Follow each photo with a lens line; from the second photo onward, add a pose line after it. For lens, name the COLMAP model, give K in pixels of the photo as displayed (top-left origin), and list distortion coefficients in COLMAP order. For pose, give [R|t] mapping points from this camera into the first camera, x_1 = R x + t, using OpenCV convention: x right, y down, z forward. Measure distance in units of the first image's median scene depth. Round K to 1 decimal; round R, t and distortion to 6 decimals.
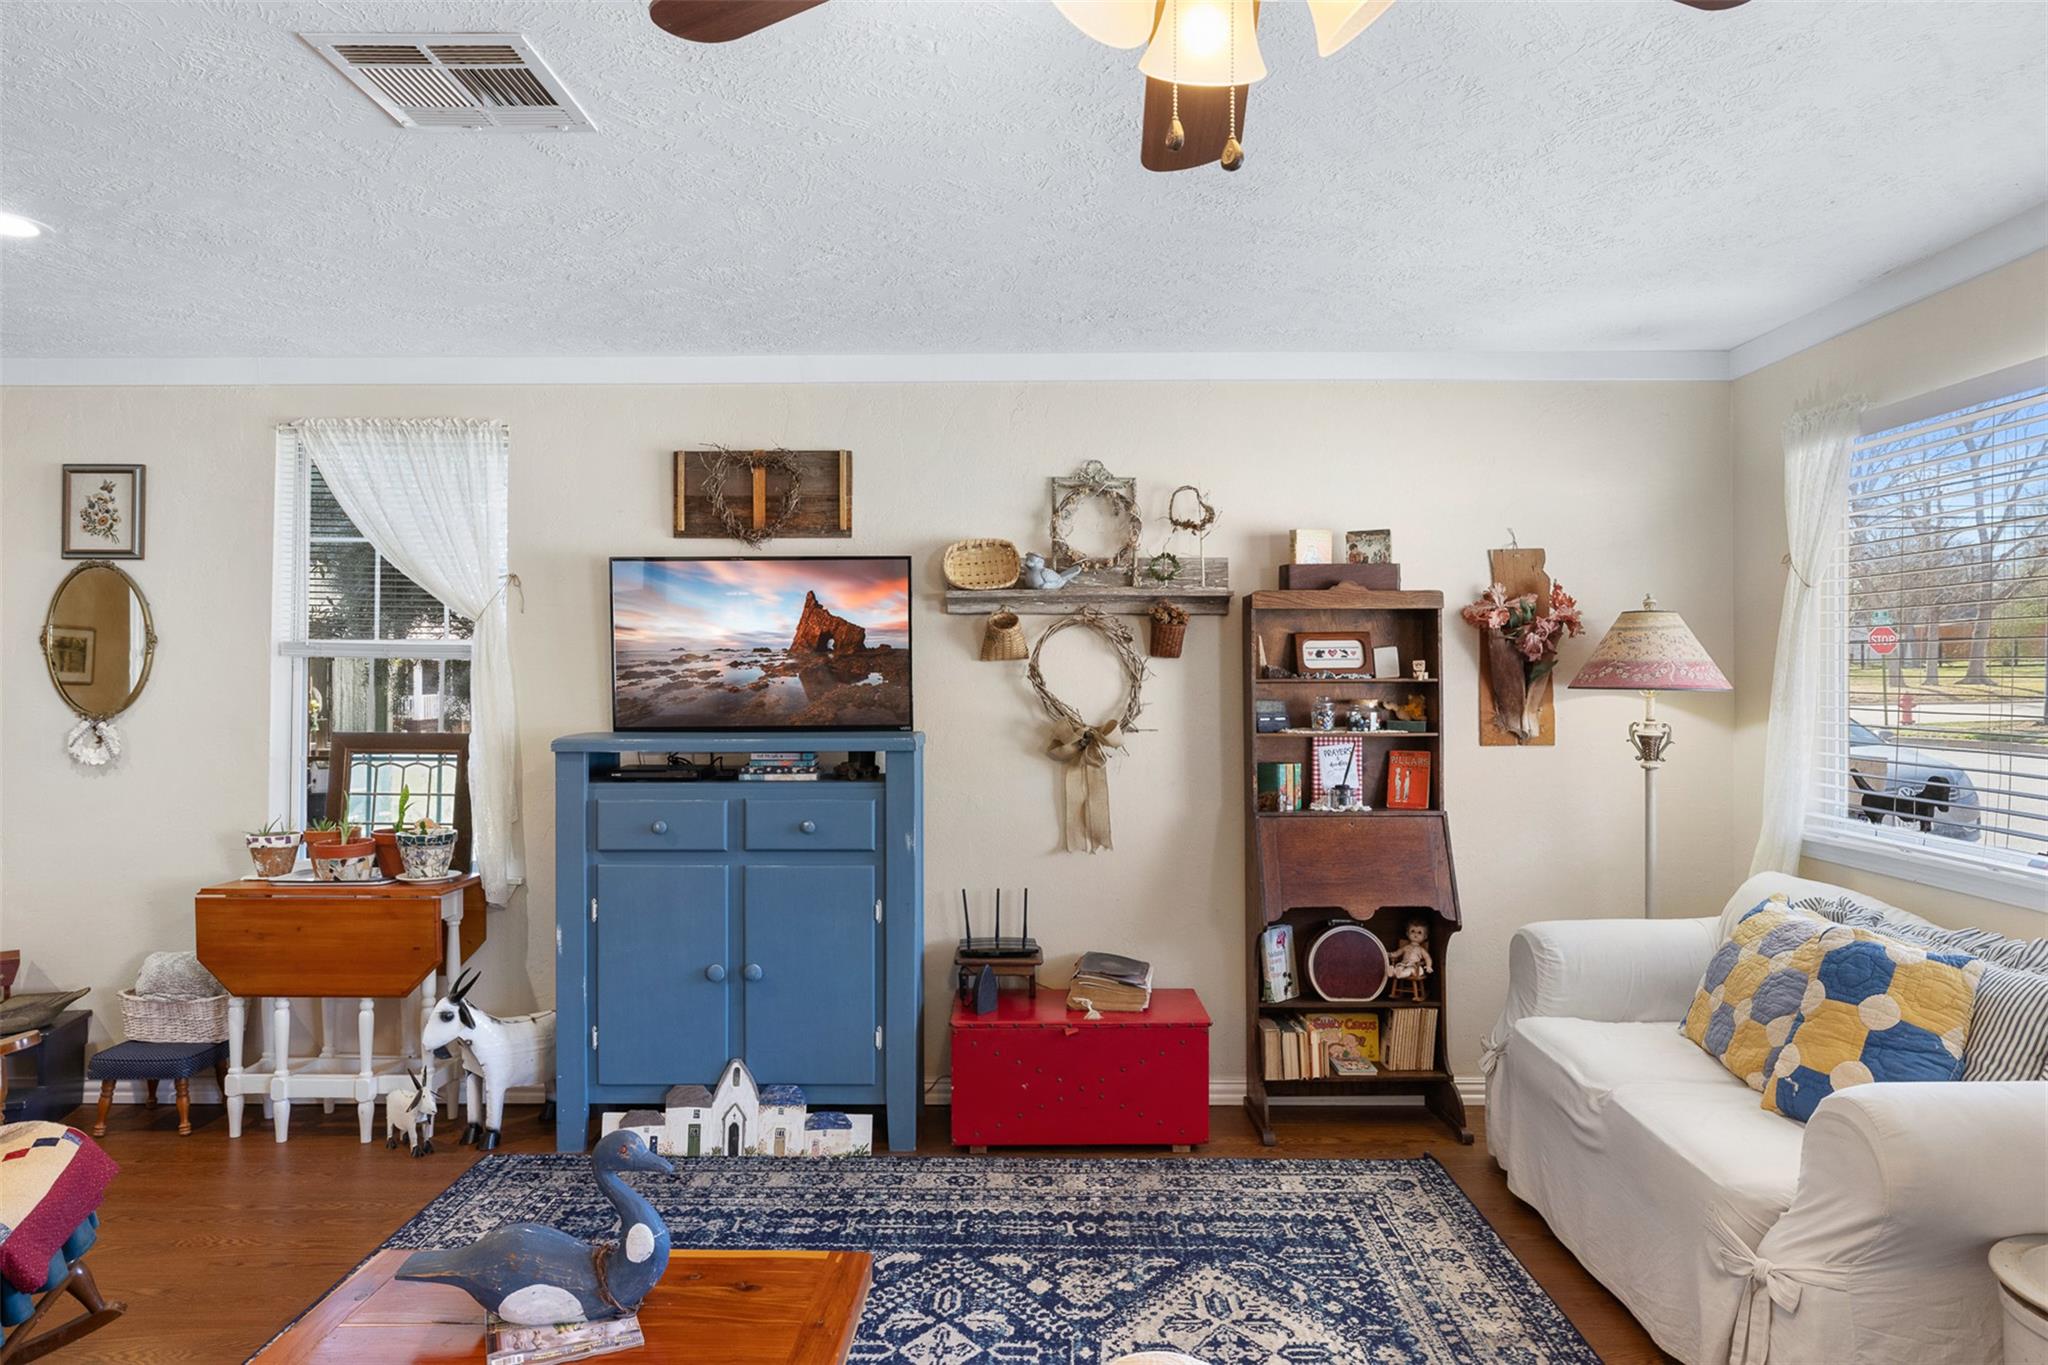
lens RADIAL K [[1288.2, 0, 1024.4], [0, 1288.2, 678.0], [0, 0, 1]] dist [-0.000184, 0.000003]
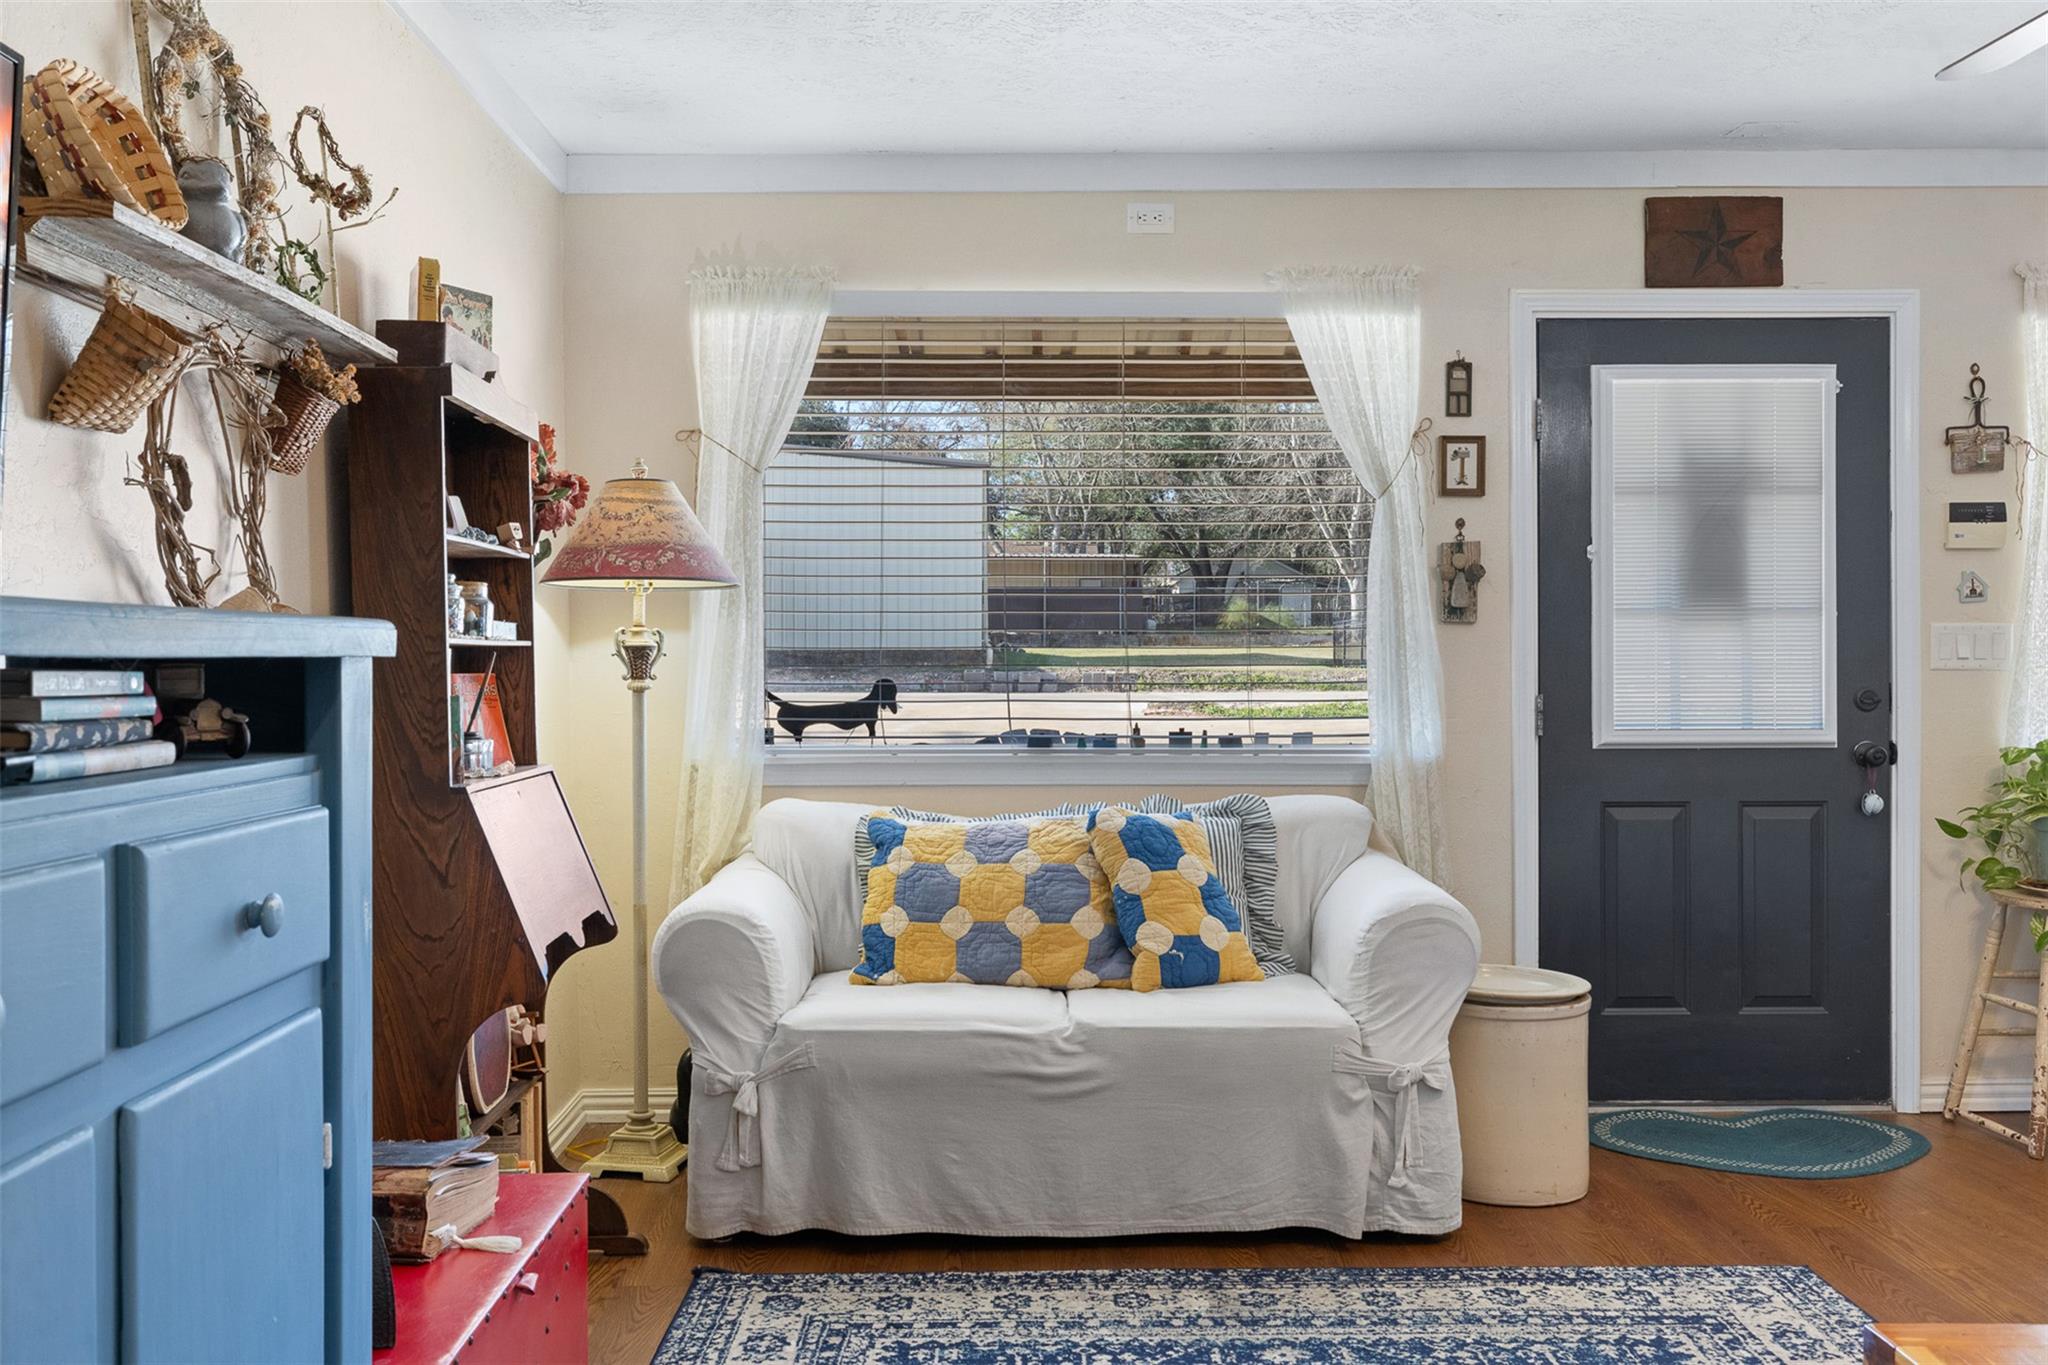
lens RADIAL K [[1786.9, 0, 1022.6], [0, 1786.9, 674.9], [0, 0, 1]] dist [0.000301, -0.000684]
pose [[-0.032673, -0.013119, 0.999380, -0.685578], [0.010537, 0.999854, 0.013470, 0.060059], [-0.999411, 0.010971, -0.032530, 0.971464]]
